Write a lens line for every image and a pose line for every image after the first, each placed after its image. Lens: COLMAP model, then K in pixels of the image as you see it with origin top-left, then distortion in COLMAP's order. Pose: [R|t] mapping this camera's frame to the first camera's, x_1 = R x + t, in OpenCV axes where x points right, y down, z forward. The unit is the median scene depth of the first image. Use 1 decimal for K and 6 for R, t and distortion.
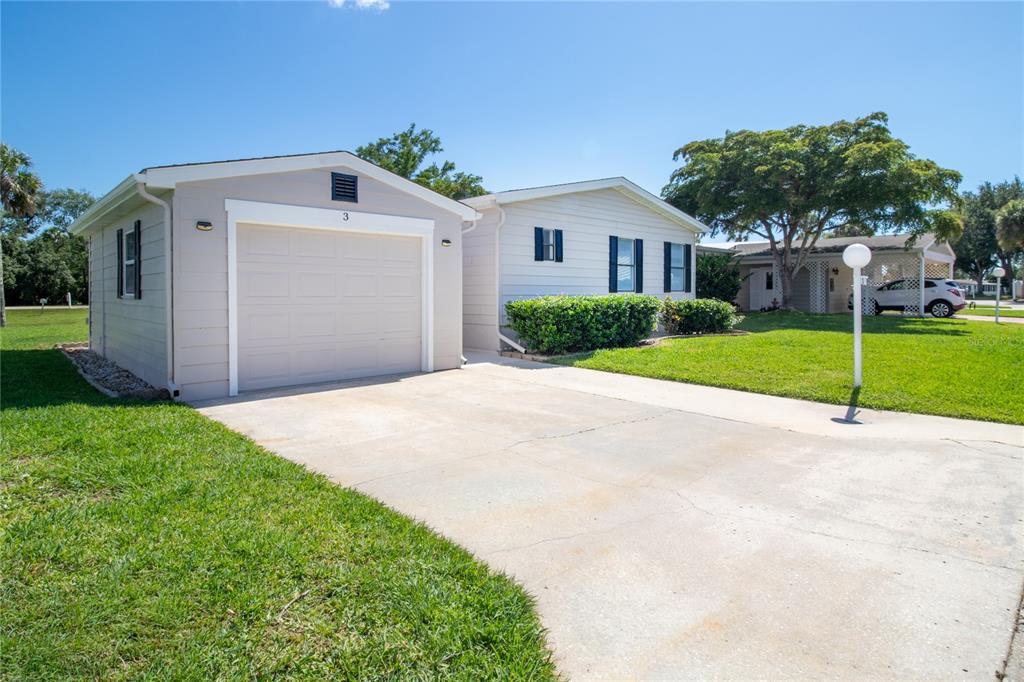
lens RADIAL K [[543.3, 0, 514.6], [0, 543.3, 311.1], [0, 0, 1]] dist [-0.000614, -0.000207]
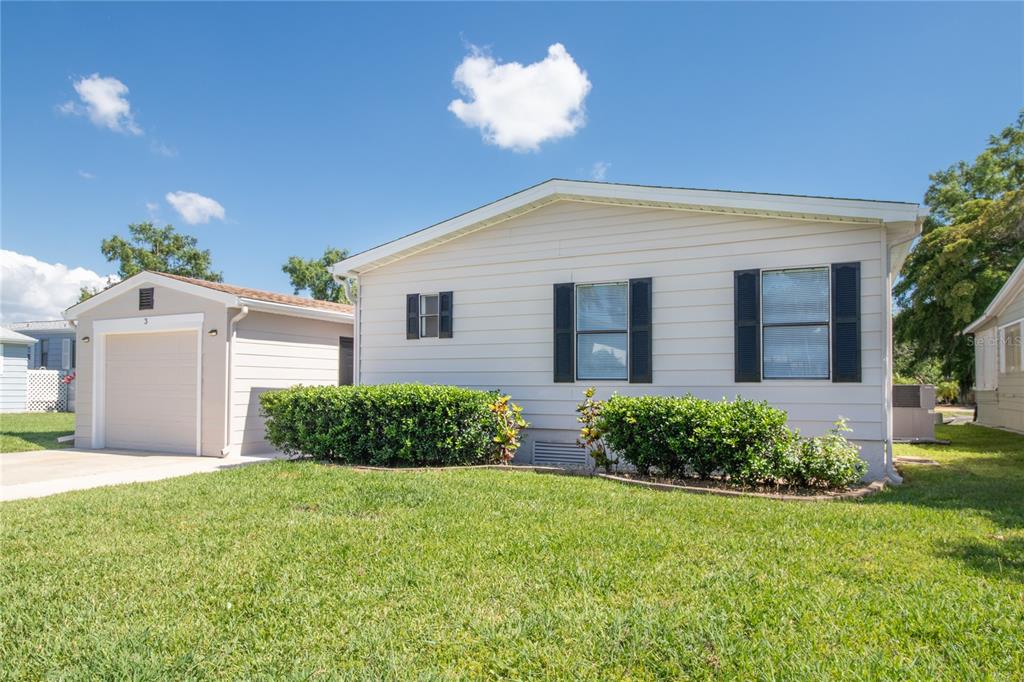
lens RADIAL K [[636.0, 0, 509.0], [0, 636.0, 373.9], [0, 0, 1]] dist [-0.001453, -0.000172]
pose [[0.370254, -0.018692, -0.928743, 0.887594], [-0.037481, 0.998683, -0.035041, -0.019483], [0.928174, 0.047784, 0.369066, 0.798694]]
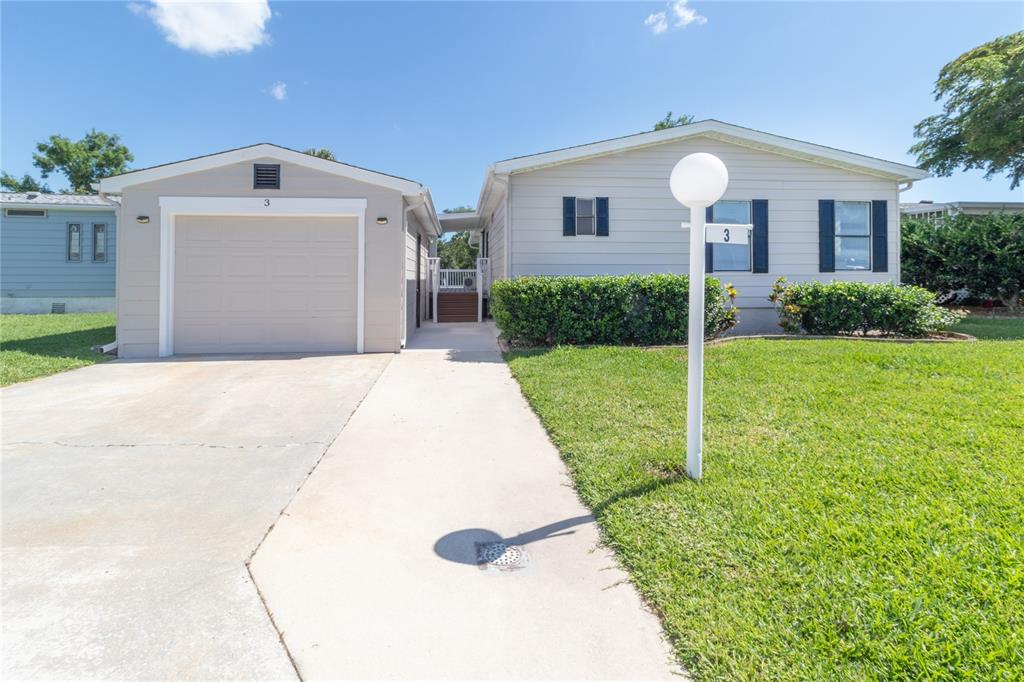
lens RADIAL K [[491.5, 0, 542.2], [0, 491.5, 285.9], [0, 0, 1]] dist [0.003008, 0.000136]
pose [[0.798922, 0.005011, -0.601414, 0.471977], [-0.017385, 0.999740, -0.014764, -0.001613], [0.601183, 0.022251, 0.798801, 0.356865]]
